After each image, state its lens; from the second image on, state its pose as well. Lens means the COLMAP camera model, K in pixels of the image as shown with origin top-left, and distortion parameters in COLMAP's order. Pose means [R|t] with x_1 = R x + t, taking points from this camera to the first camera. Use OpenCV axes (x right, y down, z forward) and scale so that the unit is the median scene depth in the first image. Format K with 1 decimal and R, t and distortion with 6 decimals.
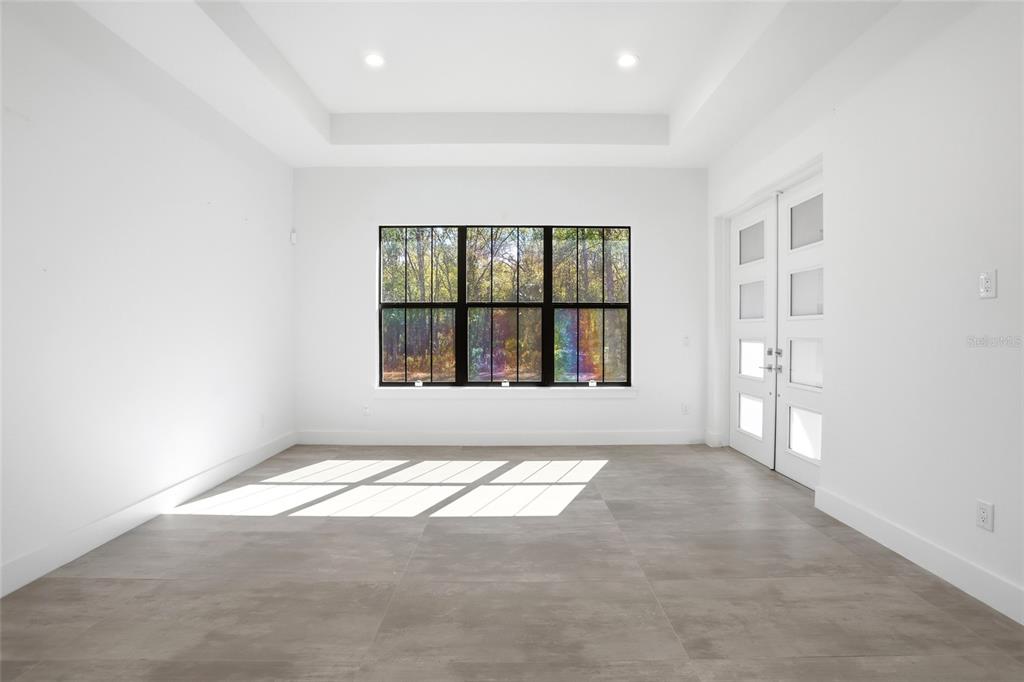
lens RADIAL K [[496.6, 0, 508.1], [0, 496.6, 341.8], [0, 0, 1]] dist [0.003242, 0.000695]
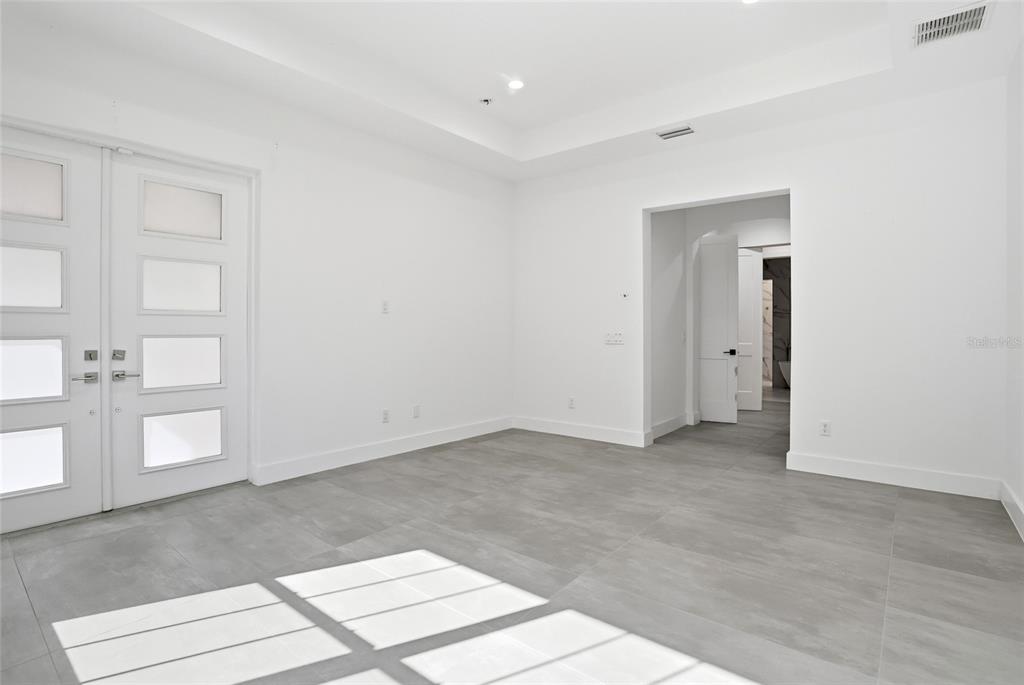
lens RADIAL K [[496.6, 0, 510.5], [0, 496.6, 336.4], [0, 0, 1]] dist [0.003242, 0.000695]
pose [[-0.775005, -0.002049, 0.631951, -0.687761], [0.009494, 0.999844, 0.014885, -0.021775], [-0.631883, 0.017536, -0.774865, 1.953270]]
